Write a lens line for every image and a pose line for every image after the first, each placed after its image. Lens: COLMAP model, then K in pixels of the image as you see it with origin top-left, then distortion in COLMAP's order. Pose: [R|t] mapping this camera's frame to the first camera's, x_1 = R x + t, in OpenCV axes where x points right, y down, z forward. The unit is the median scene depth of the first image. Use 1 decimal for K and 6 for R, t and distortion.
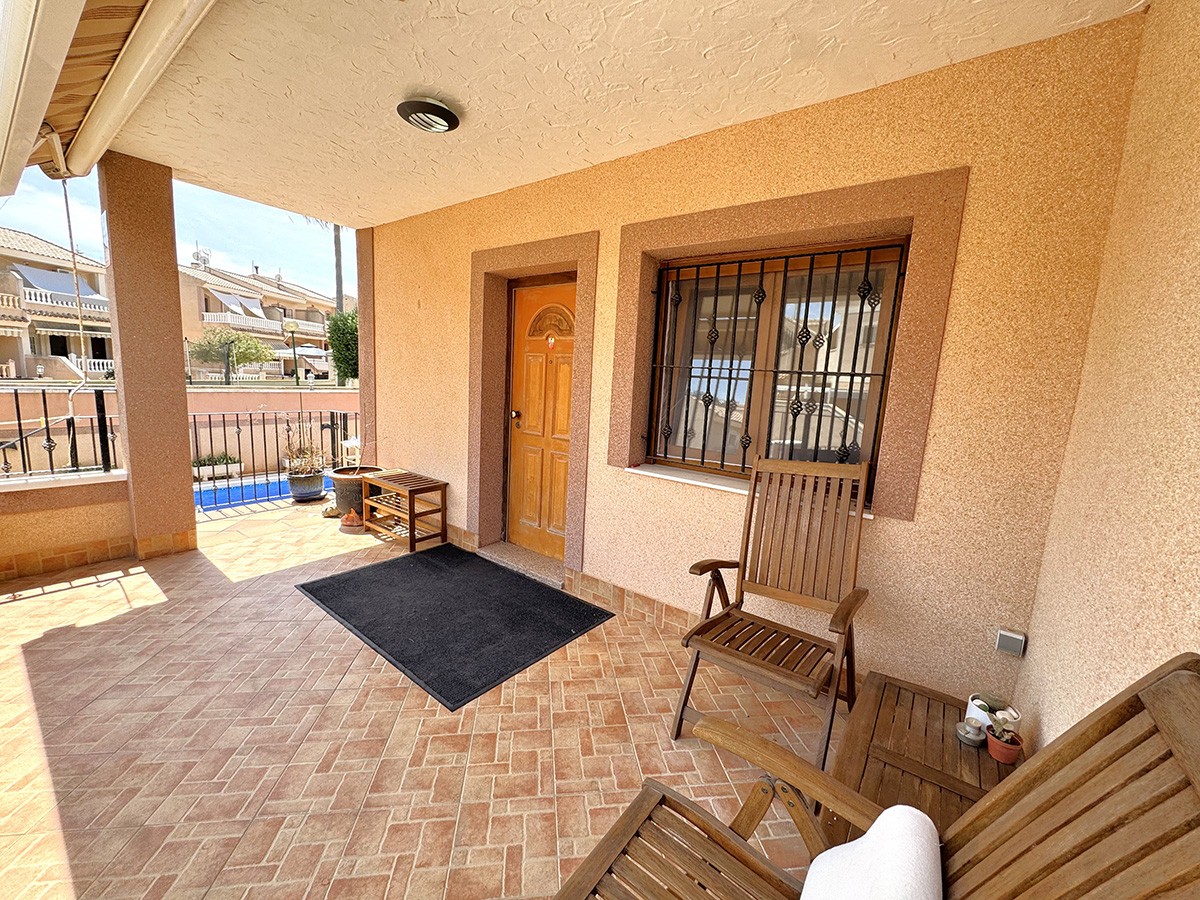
lens RADIAL K [[479.9, 0, 595.6], [0, 479.9, 448.8], [0, 0, 1]] dist [-0.002381, -0.000069]
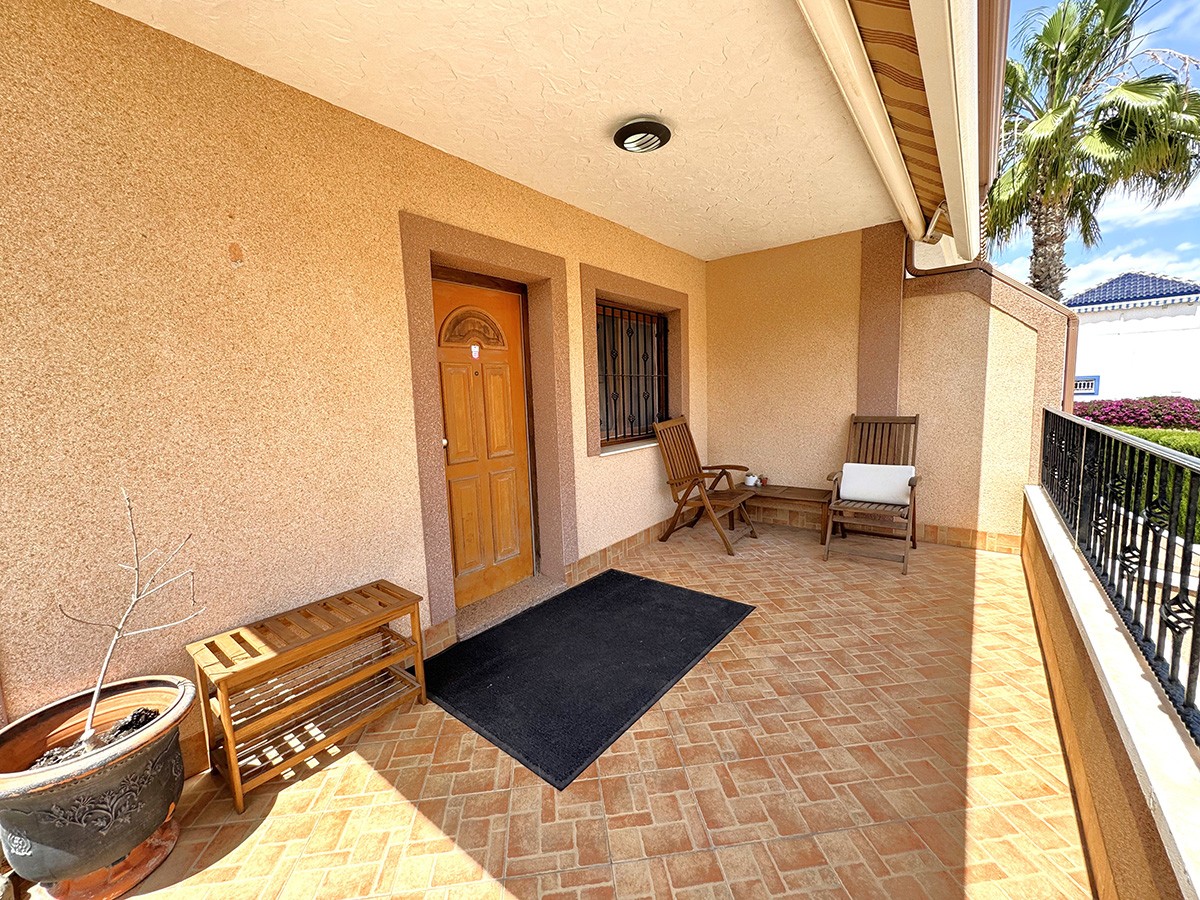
lens RADIAL K [[479.9, 0, 604.6], [0, 479.9, 446.5], [0, 0, 1]] dist [-0.002381, -0.000069]
pose [[0.001943, -0.168238, 0.985745, -1.274141], [0.177272, 0.970192, 0.165234, -0.202821], [-0.984160, 0.174424, 0.031709, 1.004420]]
